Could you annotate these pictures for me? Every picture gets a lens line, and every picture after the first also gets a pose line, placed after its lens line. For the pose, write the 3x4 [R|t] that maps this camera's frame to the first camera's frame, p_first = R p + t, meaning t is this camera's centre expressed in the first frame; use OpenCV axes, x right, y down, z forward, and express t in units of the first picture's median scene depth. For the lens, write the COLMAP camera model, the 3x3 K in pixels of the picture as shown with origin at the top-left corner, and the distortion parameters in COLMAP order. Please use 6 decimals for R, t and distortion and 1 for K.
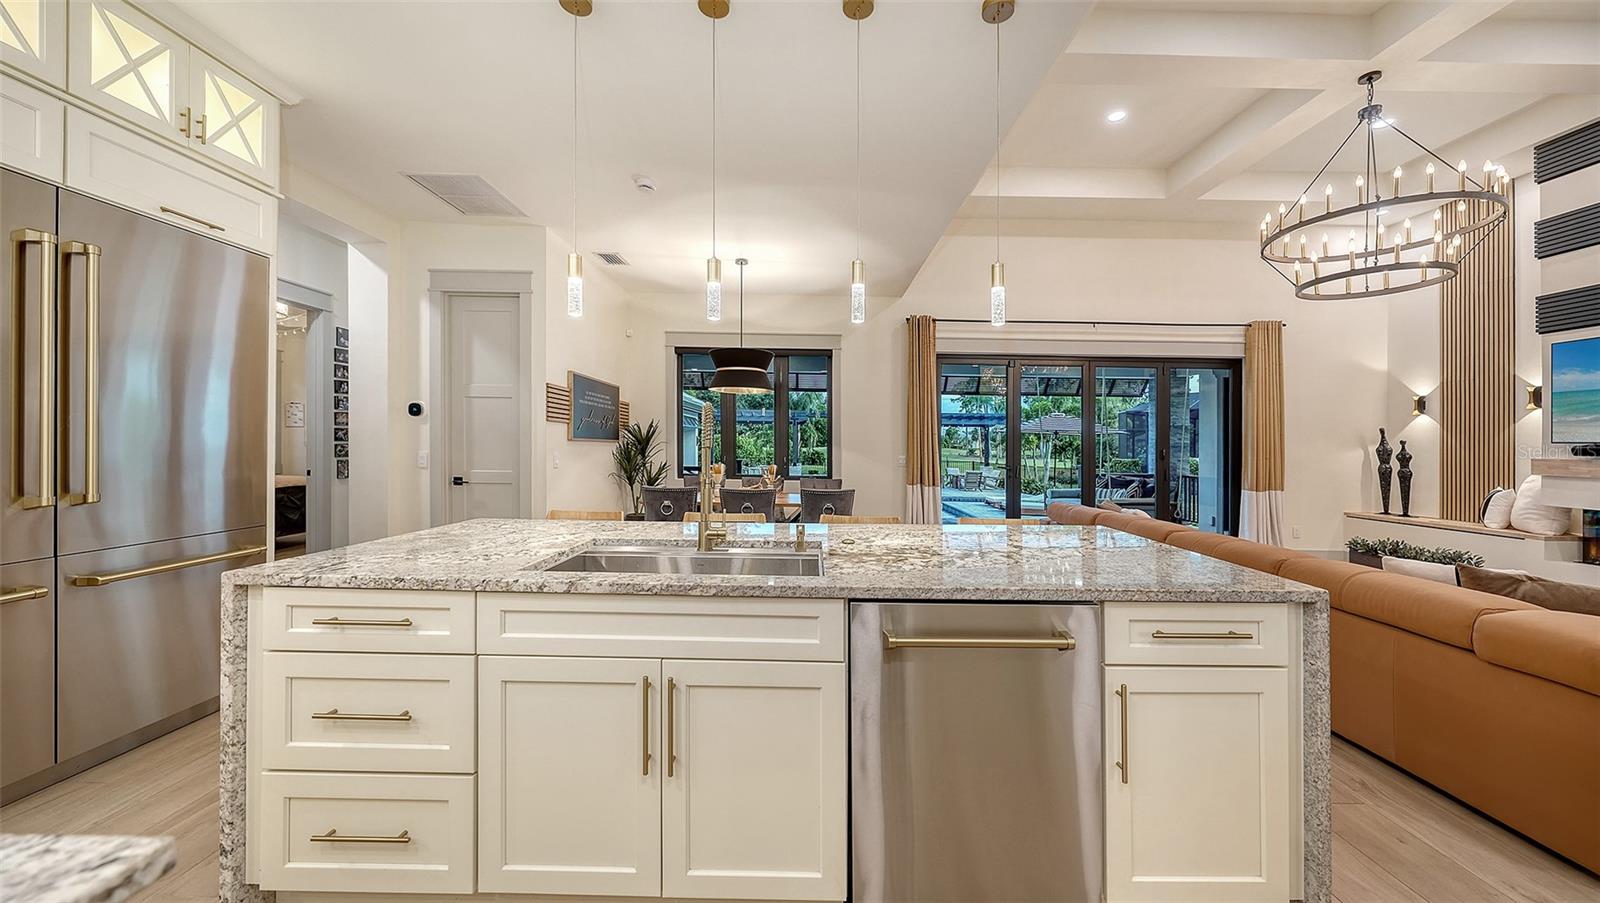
lens RADIAL K [[564.4, 0, 814.1], [0, 564.4, 446.6], [0, 0, 1]] dist [-0.004550, -0.000898]
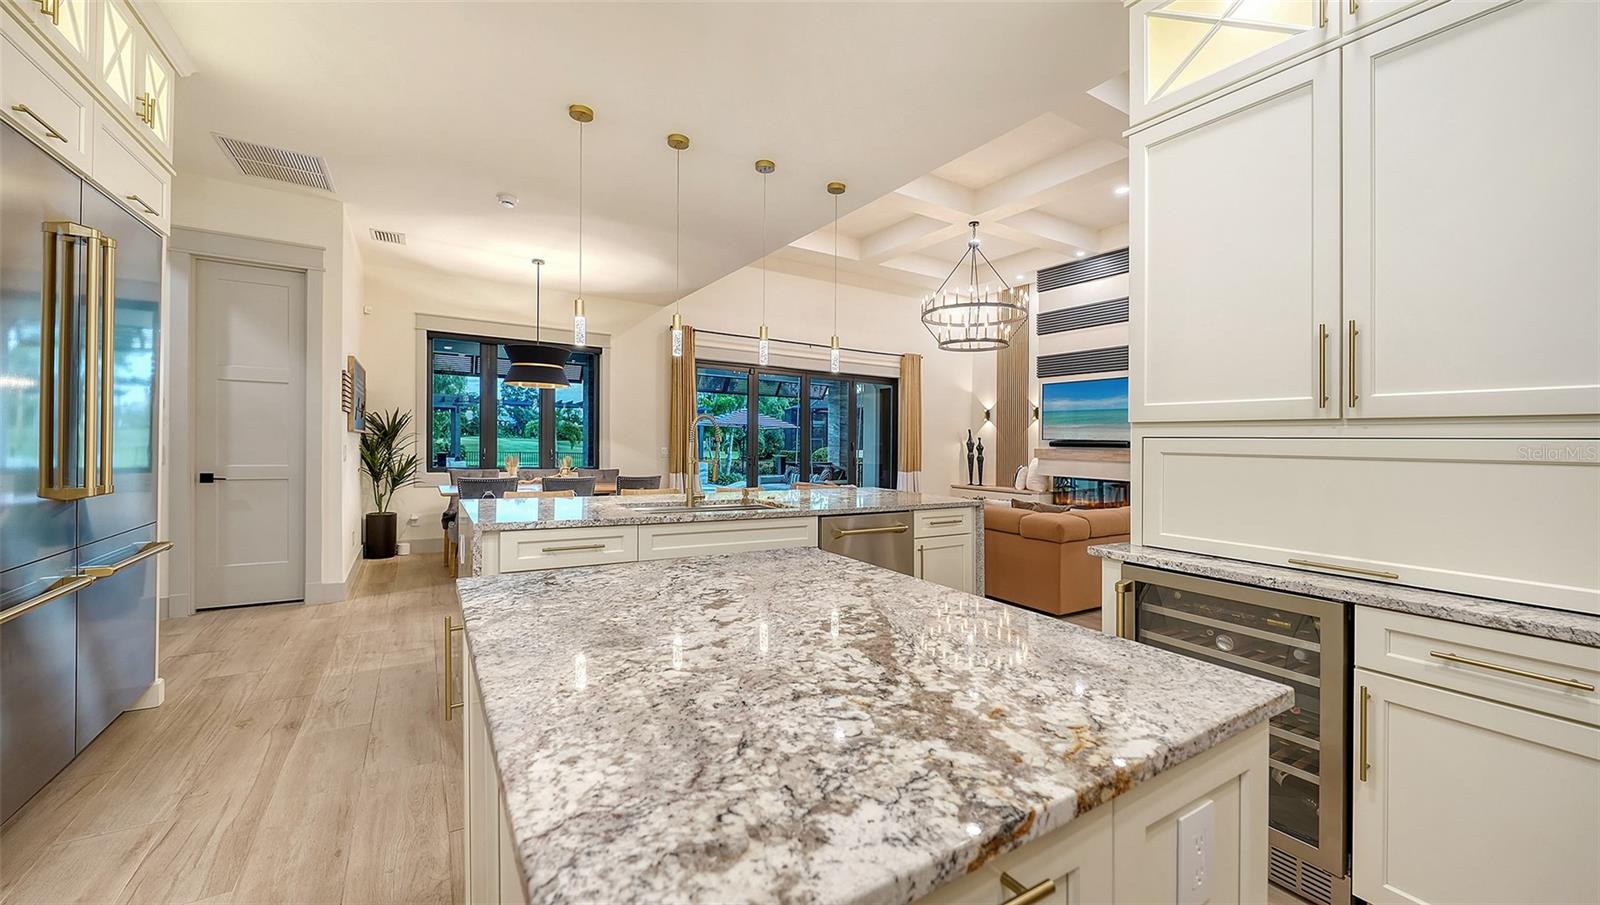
lens RADIAL K [[607.1, 0, 811.0], [0, 607.1, 439.8], [0, 0, 1]] dist [-0.007345, -0.000443]
pose [[0.847506, 0.005221, 0.530760, -0.255432], [-0.006734, 0.999977, 0.000916, -0.002416], [-0.530743, -0.004350, 0.847522, -0.191641]]
